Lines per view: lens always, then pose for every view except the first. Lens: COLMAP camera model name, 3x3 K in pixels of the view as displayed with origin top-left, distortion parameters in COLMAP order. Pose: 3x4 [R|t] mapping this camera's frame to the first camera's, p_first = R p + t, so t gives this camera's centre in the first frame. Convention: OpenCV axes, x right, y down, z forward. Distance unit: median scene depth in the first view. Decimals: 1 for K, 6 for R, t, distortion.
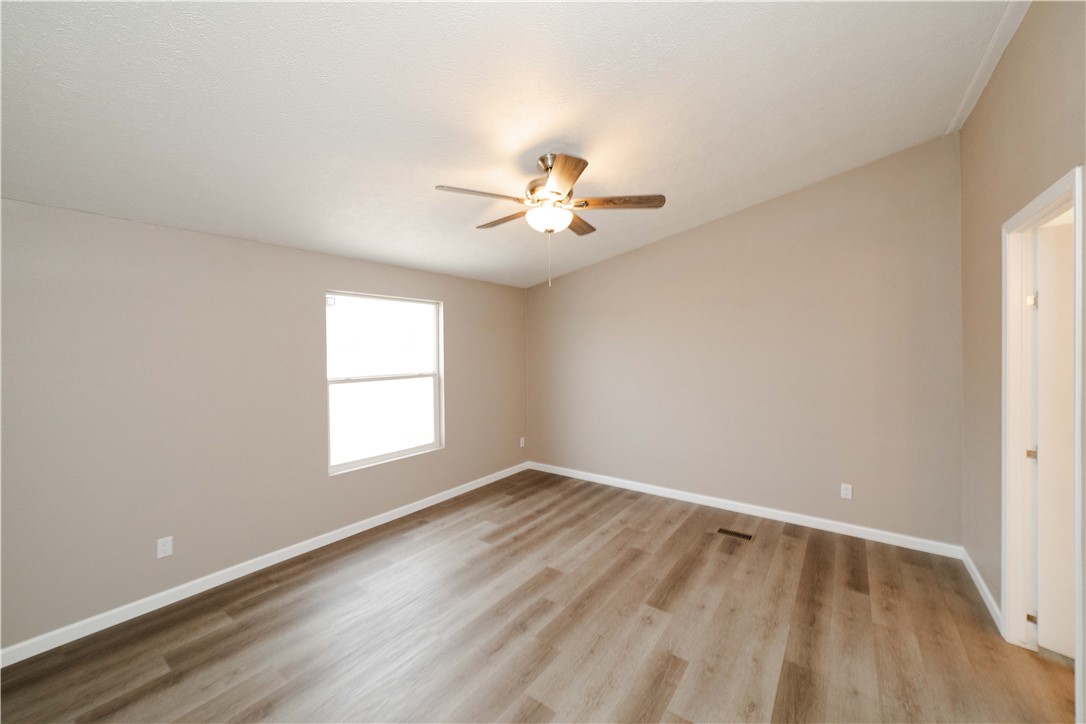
lens RADIAL K [[407.3, 0, 551.3], [0, 407.3, 353.7], [0, 0, 1]] dist [-0.008276, 0.001973]
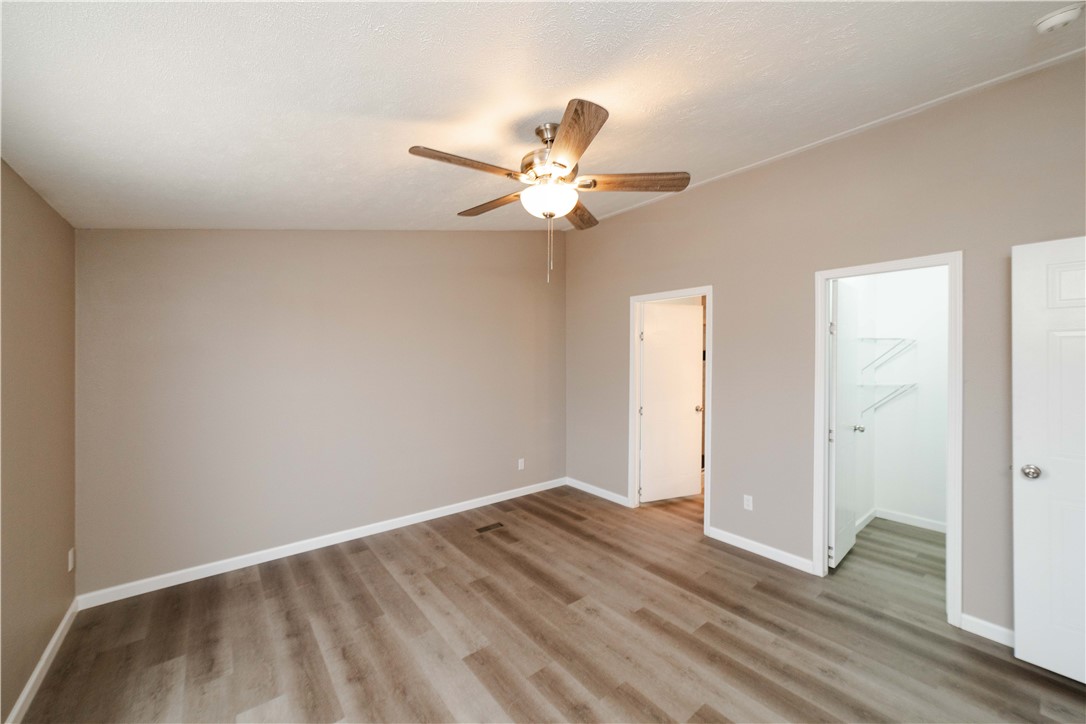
lens RADIAL K [[407.3, 0, 537.3], [0, 407.3, 361.5], [0, 0, 1]] dist [-0.008276, 0.001973]
pose [[0.262416, 0.001831, 0.964953, -0.547304], [0.002727, 0.999993, -0.002639, -0.000927], [-0.964951, 0.003324, 0.262409, 0.557317]]
